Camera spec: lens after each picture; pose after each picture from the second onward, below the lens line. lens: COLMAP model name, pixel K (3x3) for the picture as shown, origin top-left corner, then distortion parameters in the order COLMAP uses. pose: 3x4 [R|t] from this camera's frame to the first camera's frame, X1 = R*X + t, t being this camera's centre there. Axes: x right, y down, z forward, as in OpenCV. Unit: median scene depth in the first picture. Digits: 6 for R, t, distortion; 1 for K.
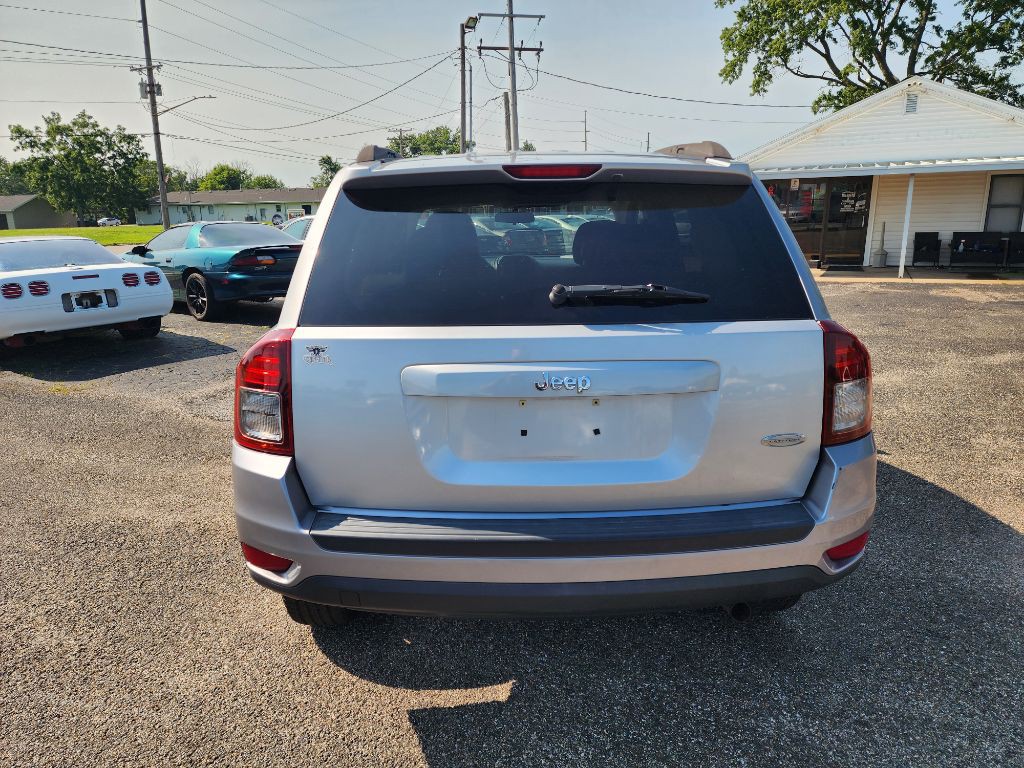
lens RADIAL K [[684.0, 0, 500.7], [0, 684.0, 370.3], [0, 0, 1]] dist [0.070663, -0.061344]
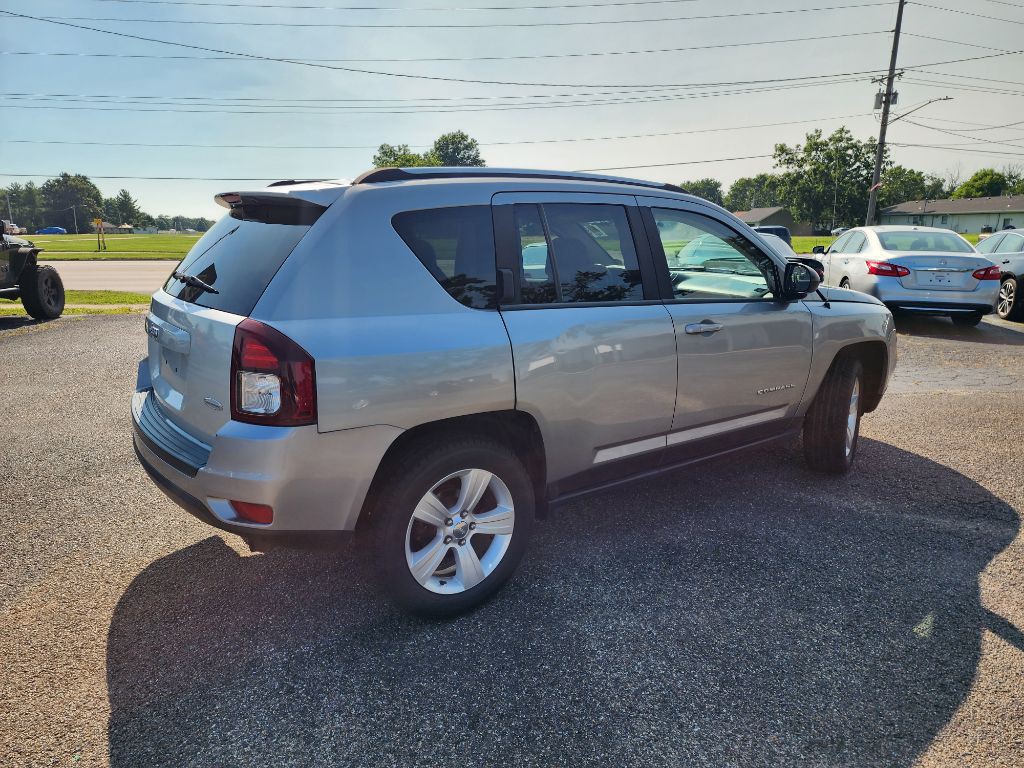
lens RADIAL K [[684.0, 0, 504.4], [0, 684.0, 380.9], [0, 0, 1]] dist [0.070663, -0.061344]
pose [[0.563544, 0.197337, -0.802170, 0.075108], [-0.196468, 0.975203, 0.101880, -0.006465], [0.802383, 0.100187, 0.588340, 0.022854]]
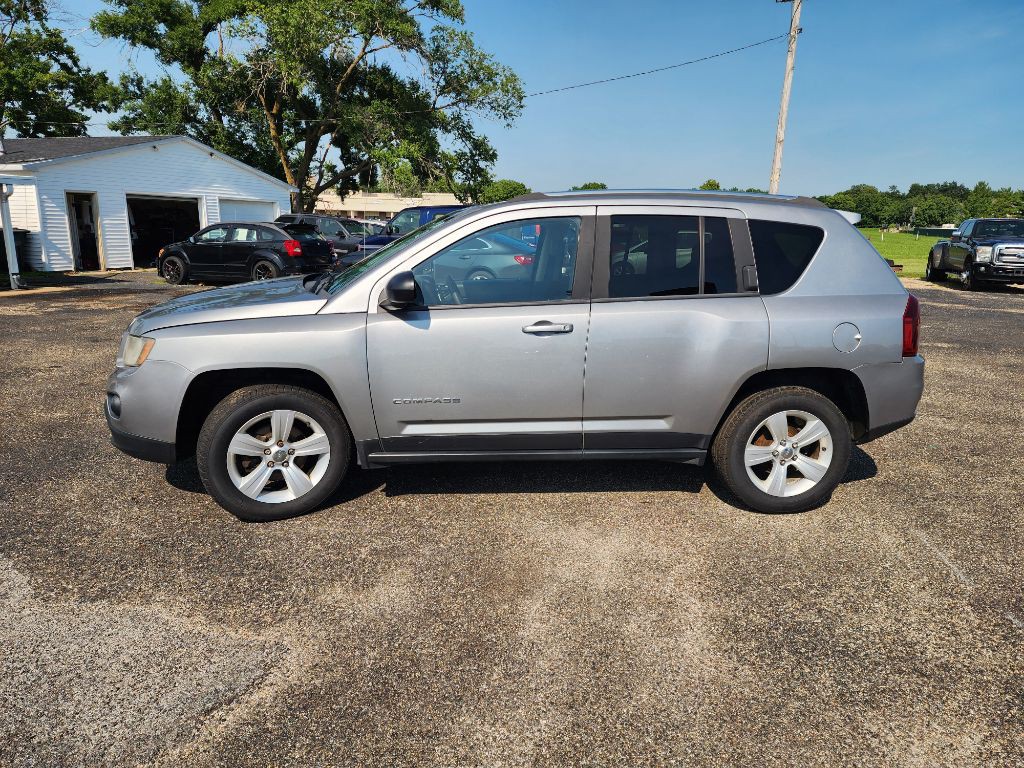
lens RADIAL K [[684.0, 0, 518.2], [0, 684.0, 388.9], [0, 0, 1]] dist [0.070663, -0.061344]
pose [[-0.084302, -0.215148, 0.972936, -0.115790], [0.205261, 0.951721, 0.228242, -0.025370], [-0.975070, 0.218947, -0.036071, 0.114001]]
